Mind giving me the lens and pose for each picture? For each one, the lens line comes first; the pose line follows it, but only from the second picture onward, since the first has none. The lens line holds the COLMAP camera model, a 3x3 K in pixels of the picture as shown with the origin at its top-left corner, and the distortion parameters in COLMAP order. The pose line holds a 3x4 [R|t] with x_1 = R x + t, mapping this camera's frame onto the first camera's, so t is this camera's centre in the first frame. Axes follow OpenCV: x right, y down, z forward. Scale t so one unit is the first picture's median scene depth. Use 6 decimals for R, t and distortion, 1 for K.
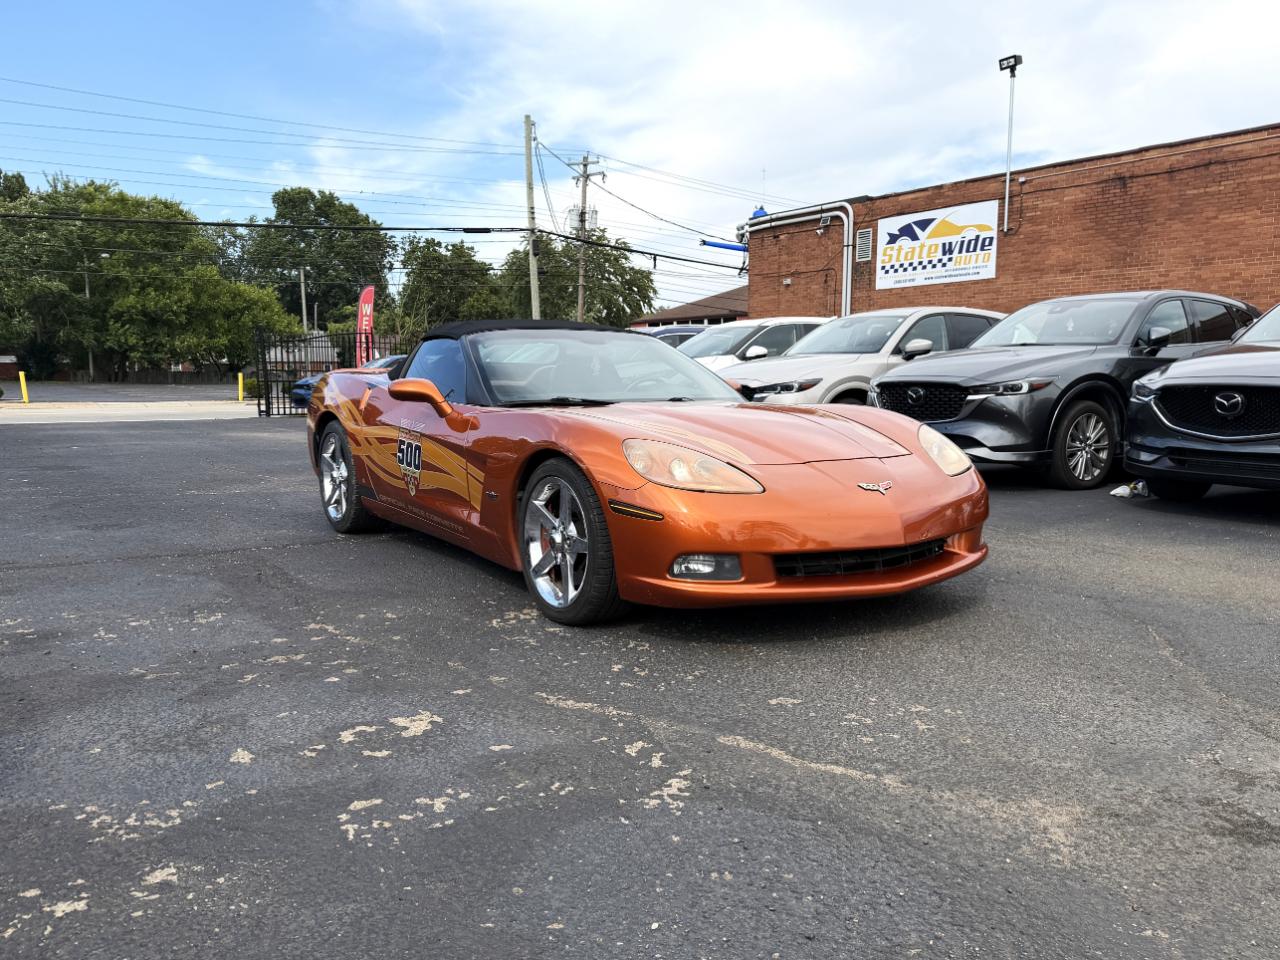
lens RADIAL K [[986.9, 0, 648.2], [0, 986.9, 488.2], [0, 0, 1]] dist [0.054239, -0.085233]
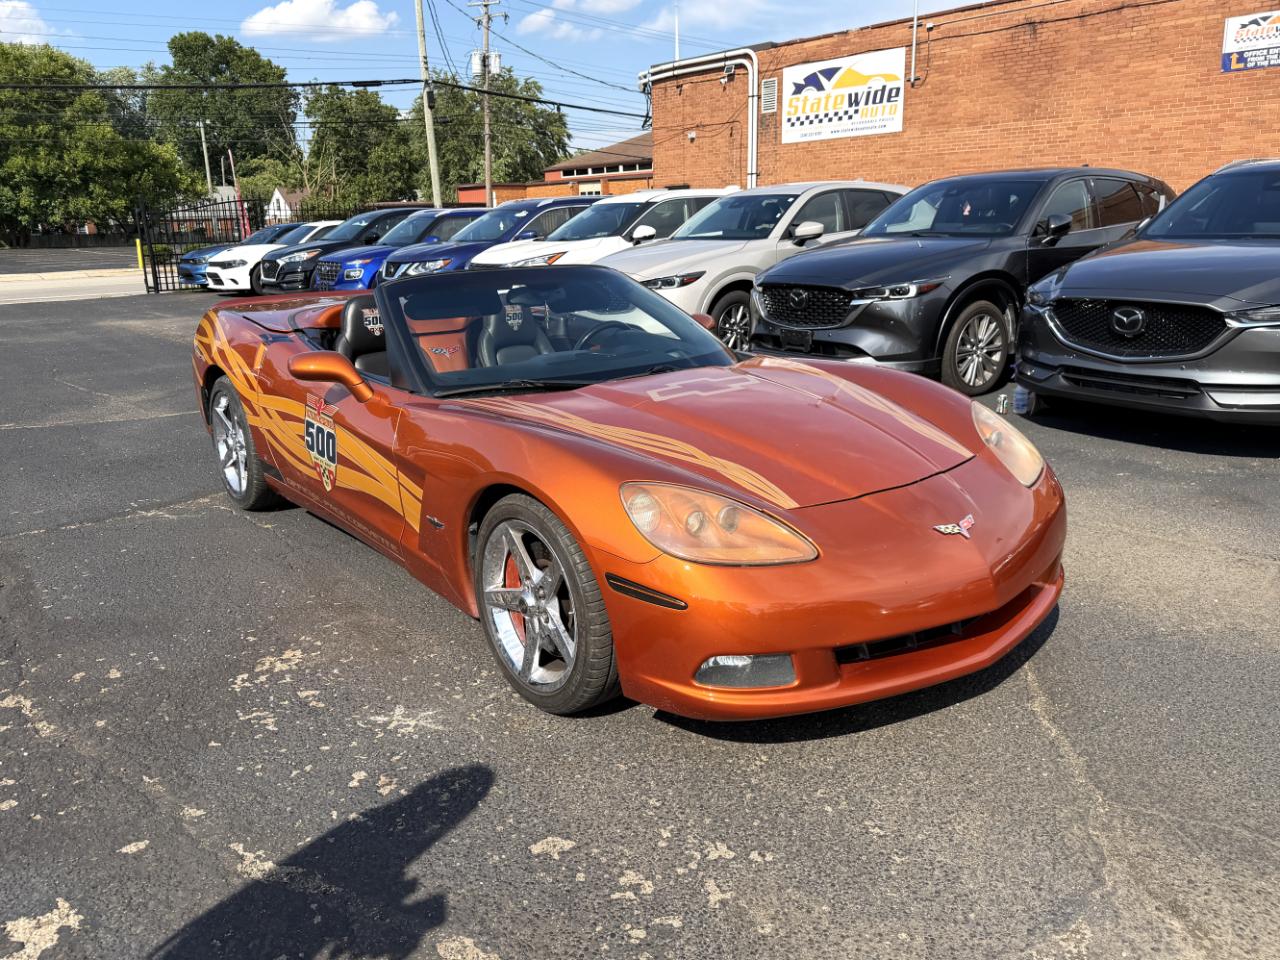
lens RADIAL K [[954.9, 0, 622.1], [0, 954.9, 456.2], [0, 0, 1]] dist [0.023814, -0.042962]
pose [[0.998567, -0.035528, 0.040033, 0.027292], [0.029864, 0.990514, 0.134126, -0.029313], [-0.044419, -0.132738, 0.990155, 0.045783]]
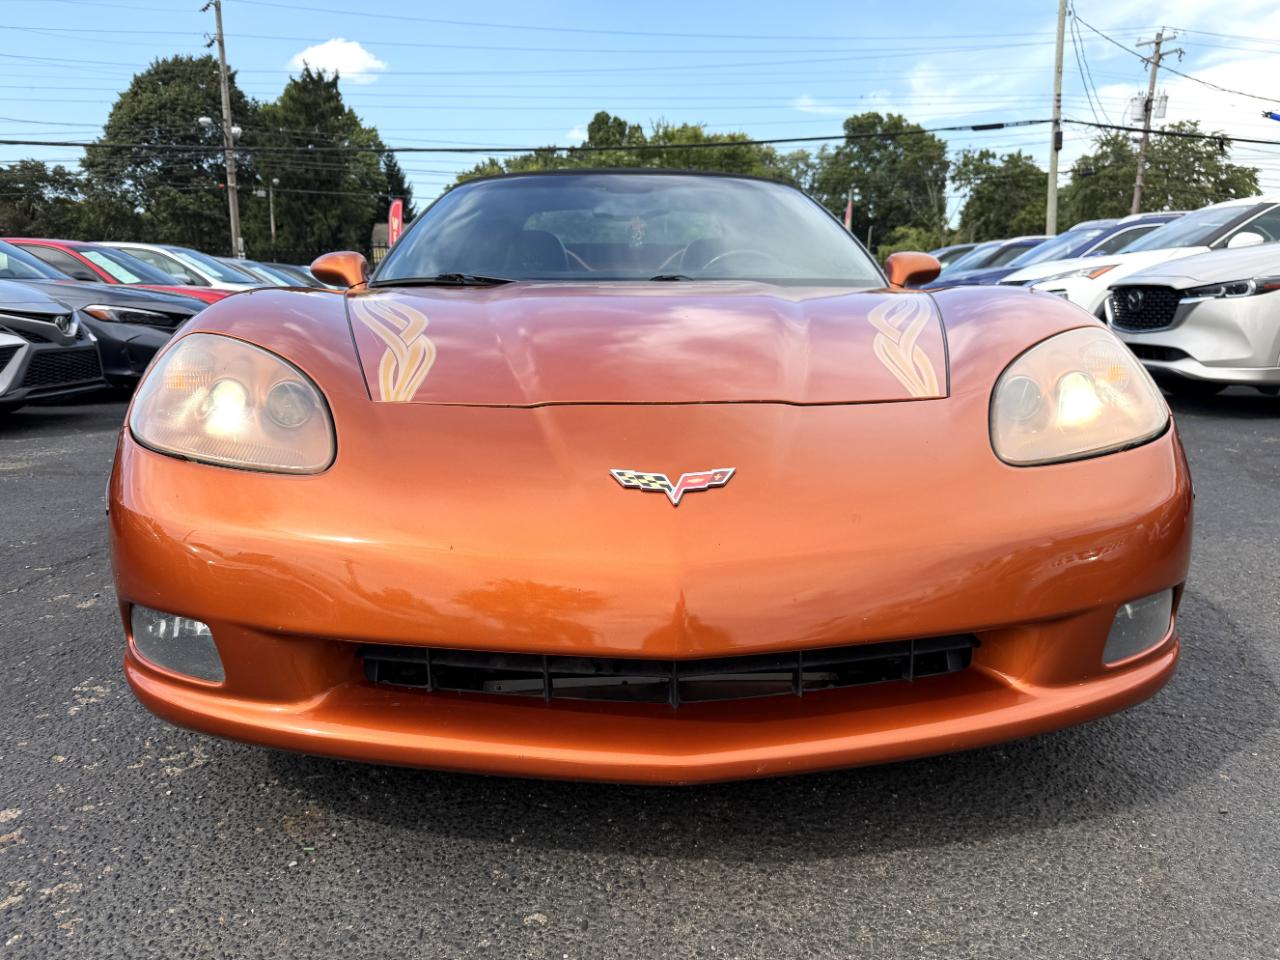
lens RADIAL K [[954.9, 0, 669.2], [0, 954.9, 465.5], [0, 0, 1]] dist [0.023814, -0.042962]
pose [[0.847748, 0.087903, -0.523065, 0.078318], [-0.057033, 0.995561, 0.074873, -0.006319], [0.527324, -0.033641, 0.848998, 0.133497]]
